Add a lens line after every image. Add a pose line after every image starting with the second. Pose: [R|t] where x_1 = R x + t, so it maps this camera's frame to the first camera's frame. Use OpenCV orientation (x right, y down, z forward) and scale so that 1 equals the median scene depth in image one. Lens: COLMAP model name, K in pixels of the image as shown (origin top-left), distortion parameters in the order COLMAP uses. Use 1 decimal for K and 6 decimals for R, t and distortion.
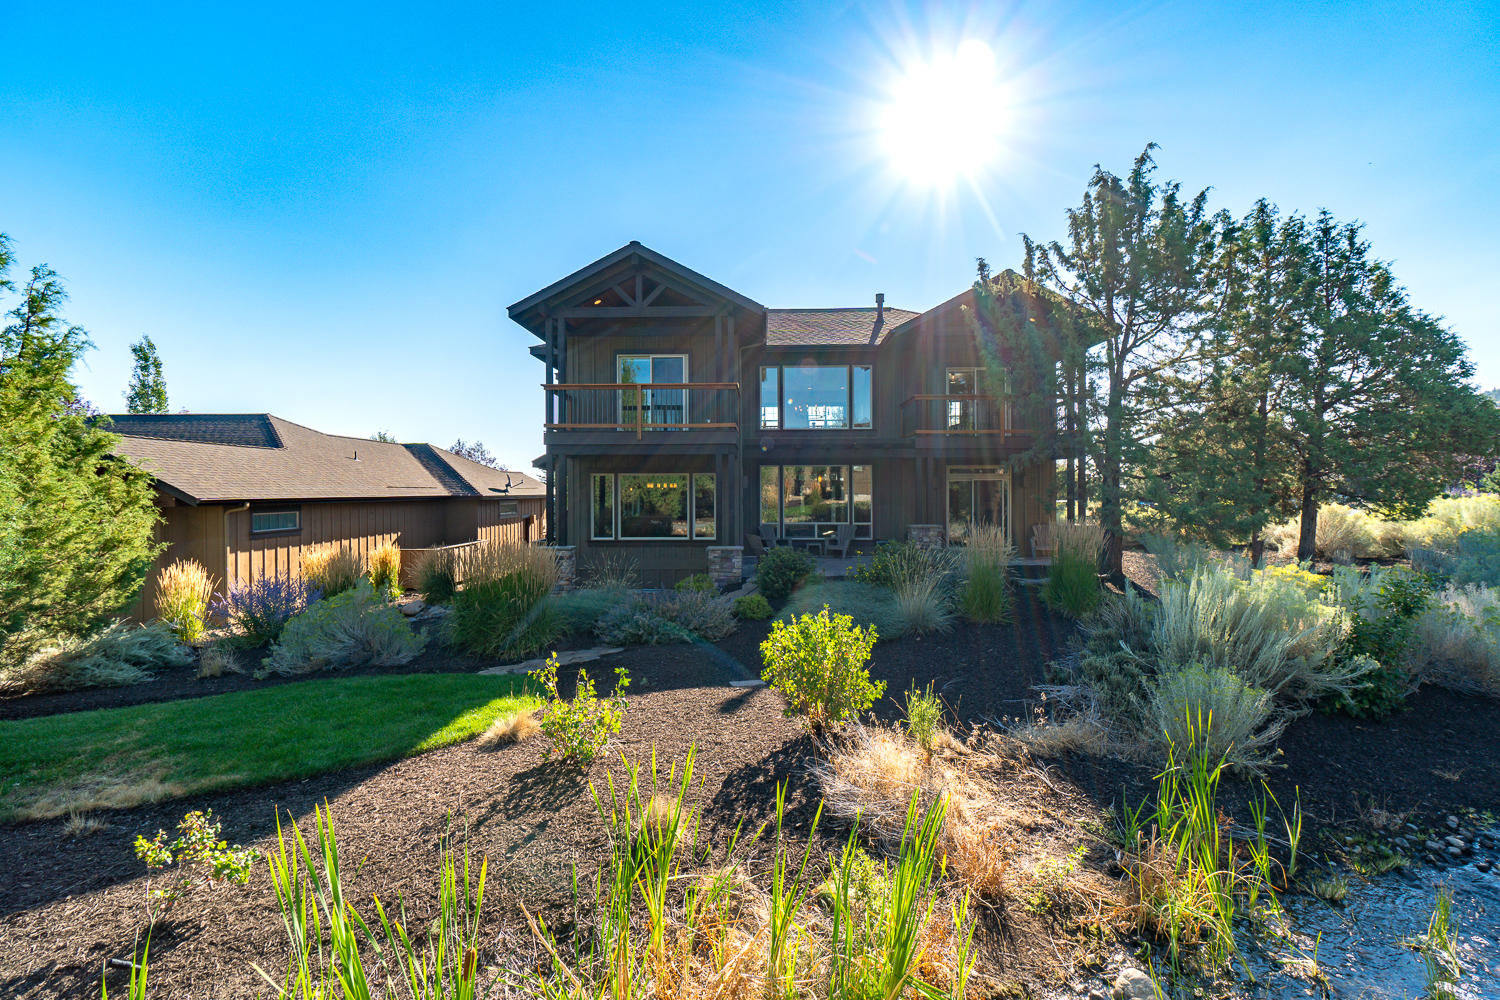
lens RADIAL K [[647.7, 0, 750.6], [0, 647.7, 496.0], [0, 0, 1]] dist [-0.002936, -0.000265]
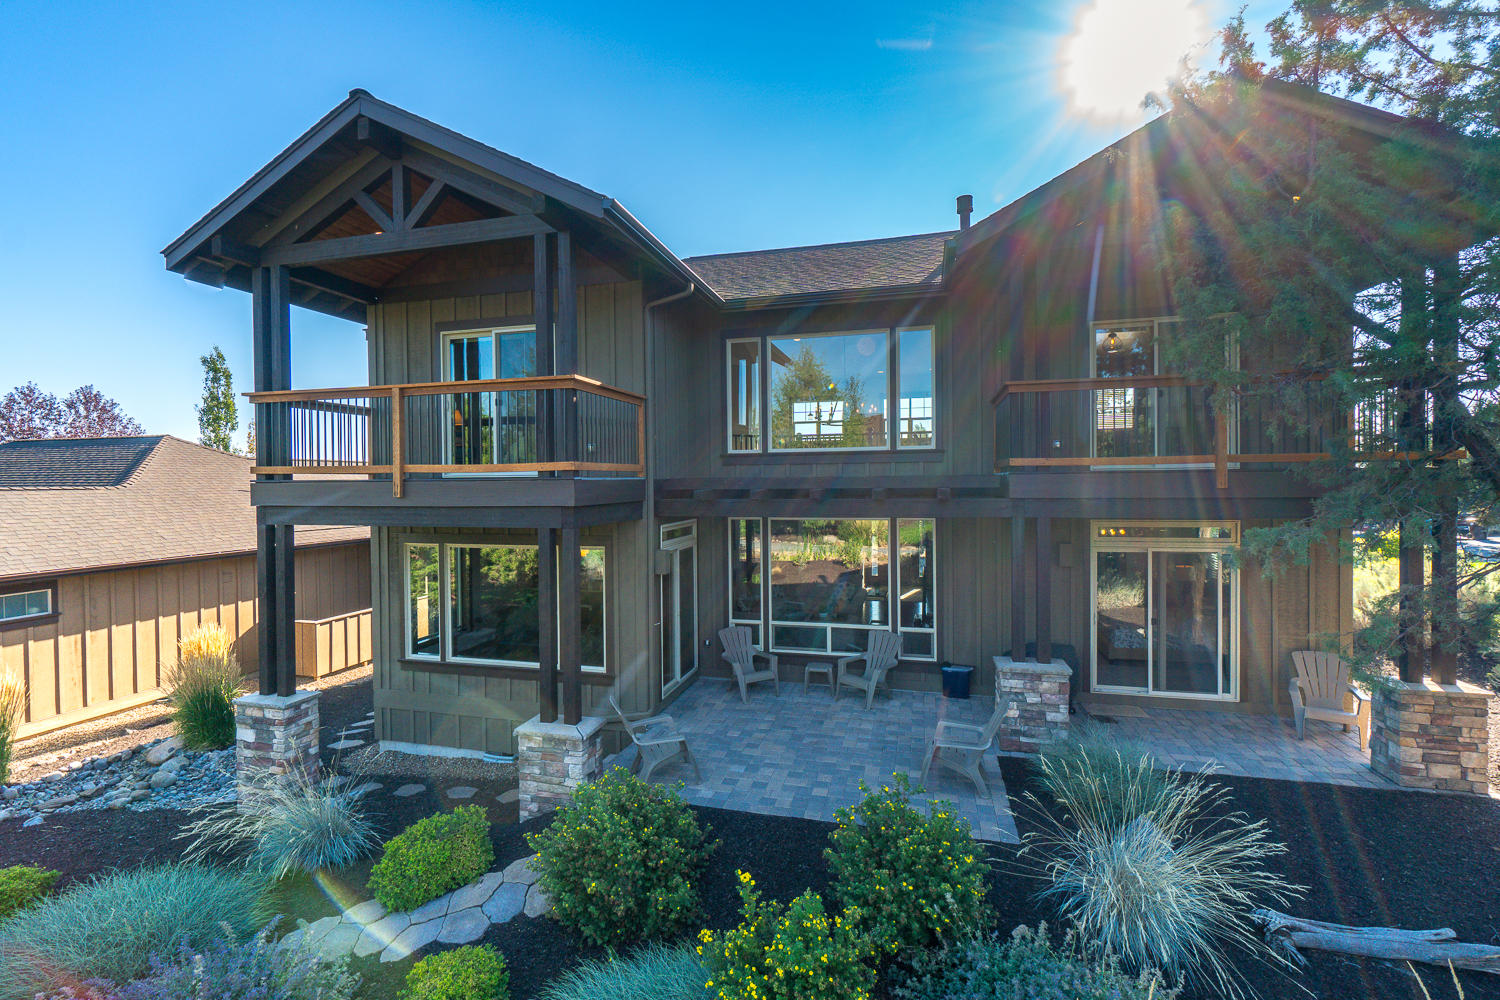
lens RADIAL K [[662.6, 0, 744.9], [0, 662.6, 489.0], [0, 0, 1]] dist [-0.001810, 0.000108]
pose [[0.972399, -0.003021, -0.233304, 0.178342], [0.004697, 0.999967, 0.006631, -0.082632], [0.233276, -0.007543, 0.972381, 0.491137]]
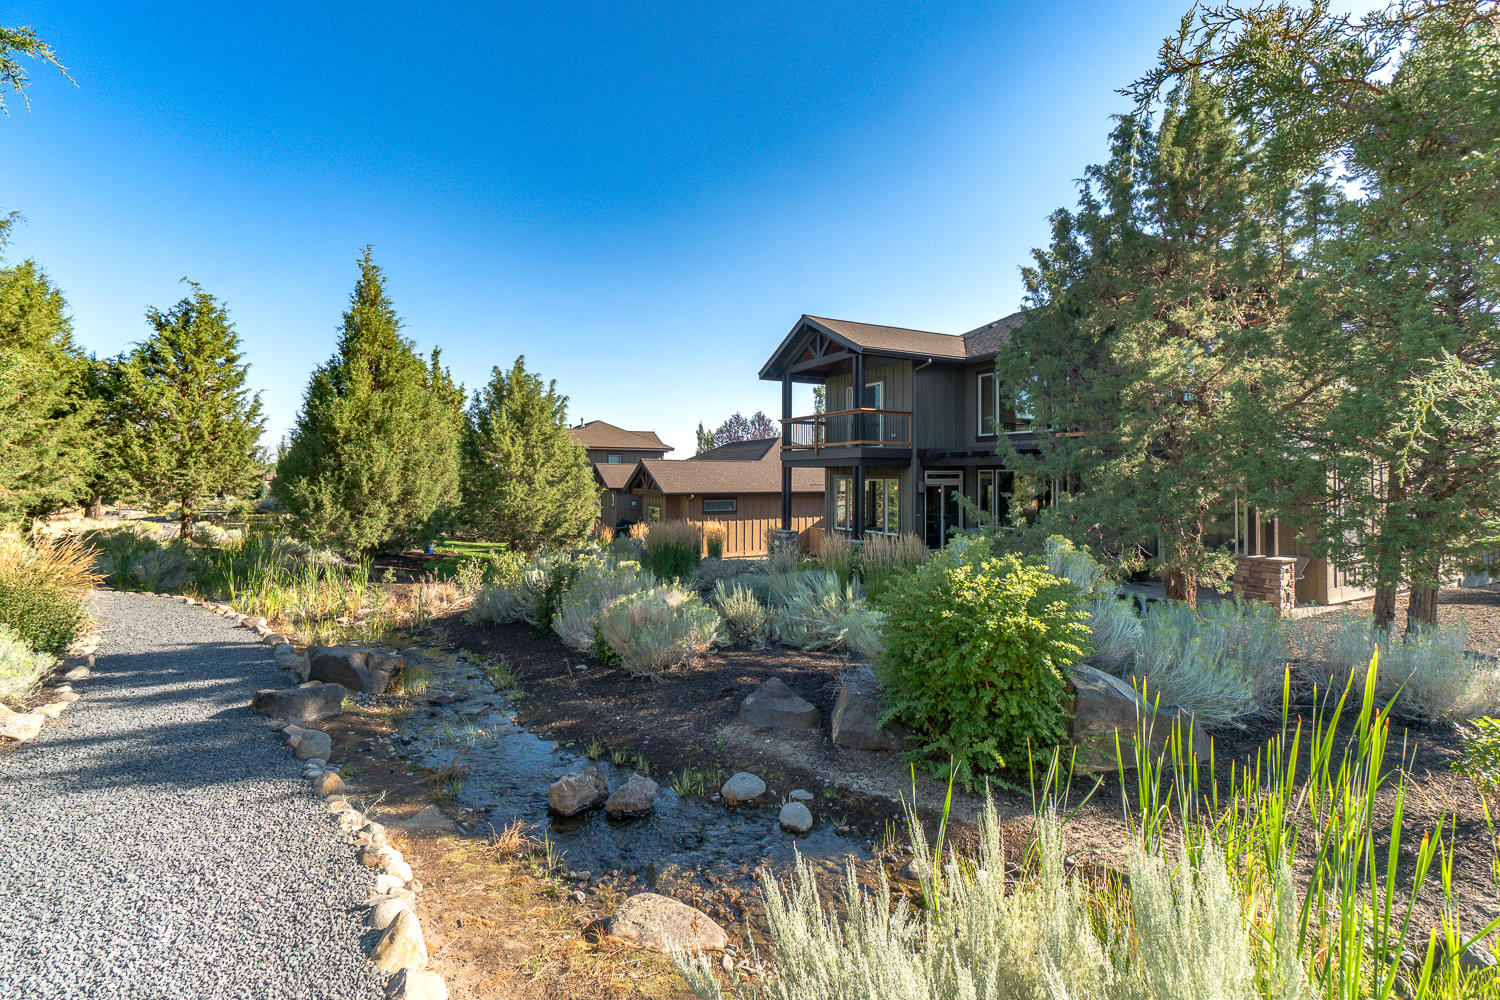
lens RADIAL K [[673.5, 0, 744.8], [0, 673.5, 465.8], [0, 0, 1]] dist [-0.000176, 0.000051]
pose [[0.490215, -0.010606, -0.871537, 0.847601], [-0.012323, 0.999742, -0.019097, -0.032366], [0.871515, 0.020102, 0.489957, 0.157558]]
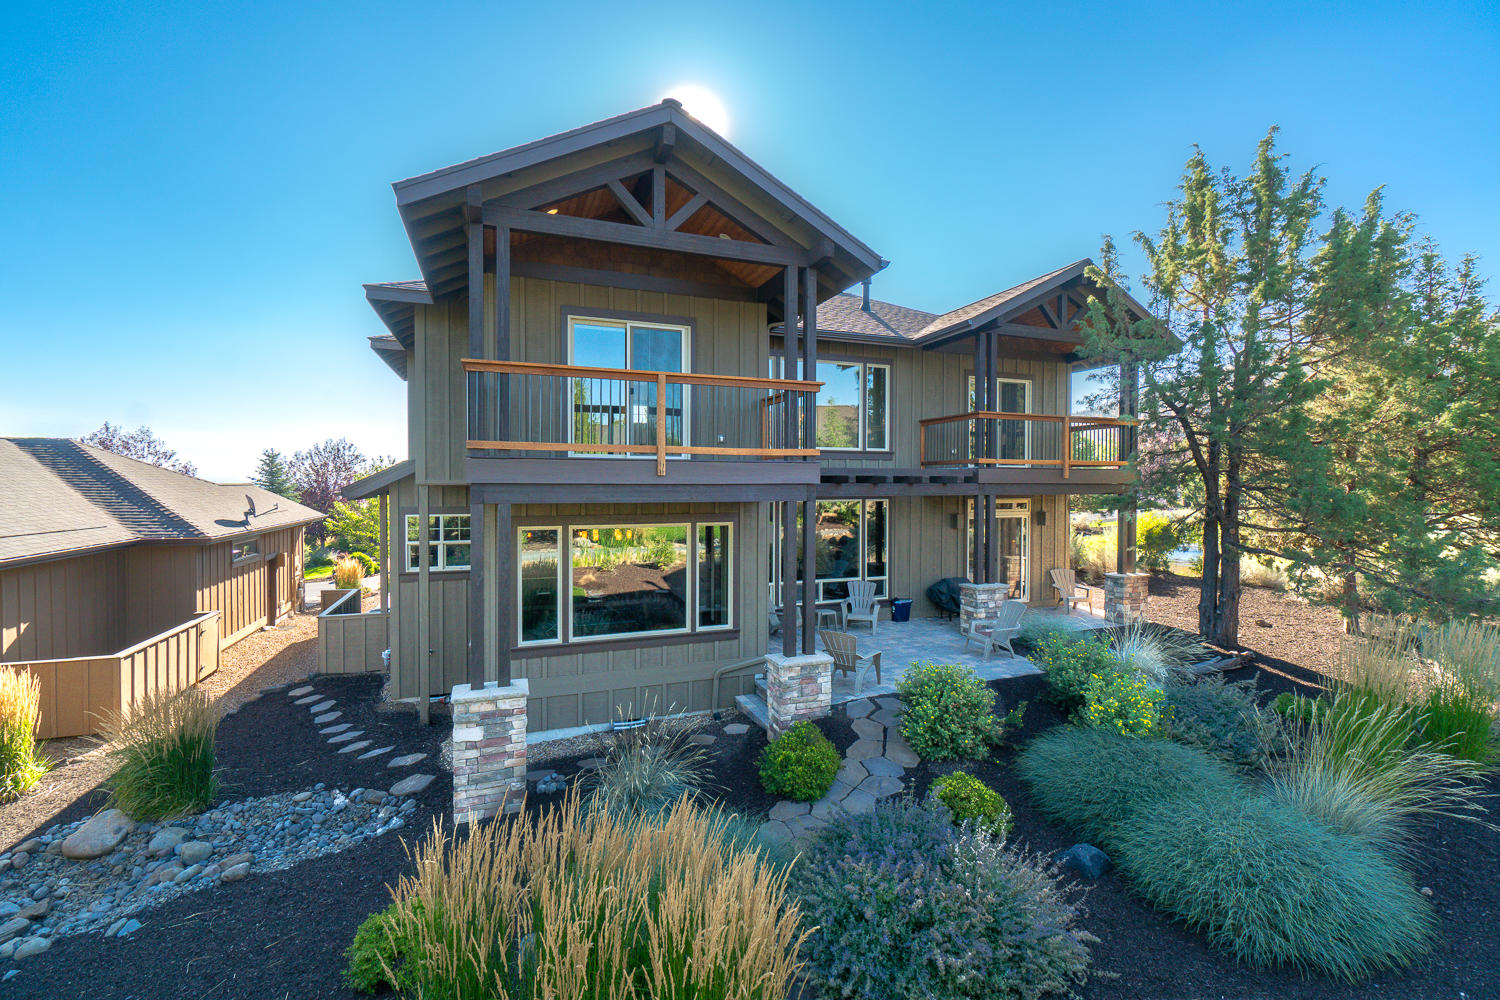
lens RADIAL K [[639.4, 0, 747.8], [0, 639.4, 492.2], [0, 0, 1]] dist [-0.002709, 0.000172]
pose [[0.924524, -0.000616, 0.381123, -0.266651], [-0.002331, 0.999971, 0.007270, -0.066671], [-0.381116, -0.007610, 0.924496, 0.415054]]
